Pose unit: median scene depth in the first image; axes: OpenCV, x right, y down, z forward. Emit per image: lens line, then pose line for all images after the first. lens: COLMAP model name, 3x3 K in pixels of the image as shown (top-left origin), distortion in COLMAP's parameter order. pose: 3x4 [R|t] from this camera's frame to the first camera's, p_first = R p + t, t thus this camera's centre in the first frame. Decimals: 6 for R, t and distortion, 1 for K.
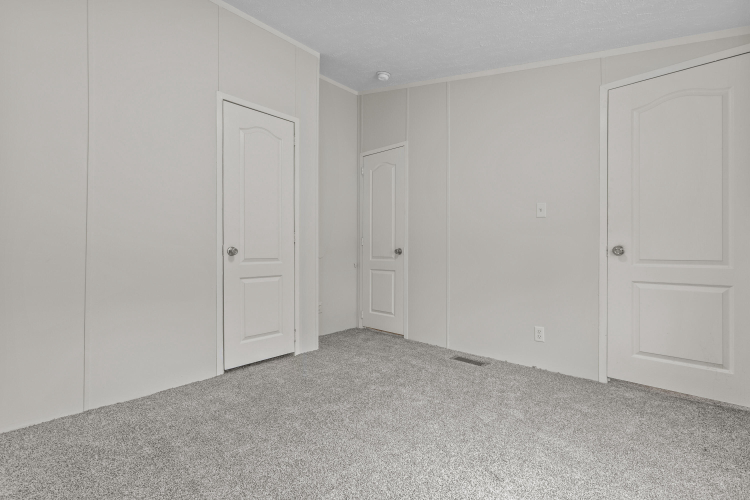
lens RADIAL K [[342.9, 0, 360.8], [0, 342.9, 249.3], [0, 0, 1]] dist [-0.007626, 0.005922]
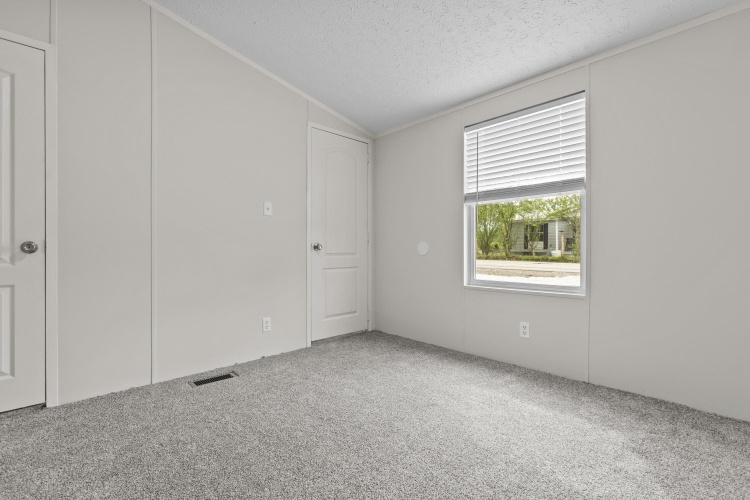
lens RADIAL K [[342.9, 0, 375.7], [0, 342.9, 248.9], [0, 0, 1]] dist [-0.007626, 0.005922]
pose [[0.026793, -0.001486, 0.999640, -0.496238], [-0.004338, 0.999989, 0.001602, 0.006615], [-0.999632, -0.004379, 0.026786, 0.578357]]
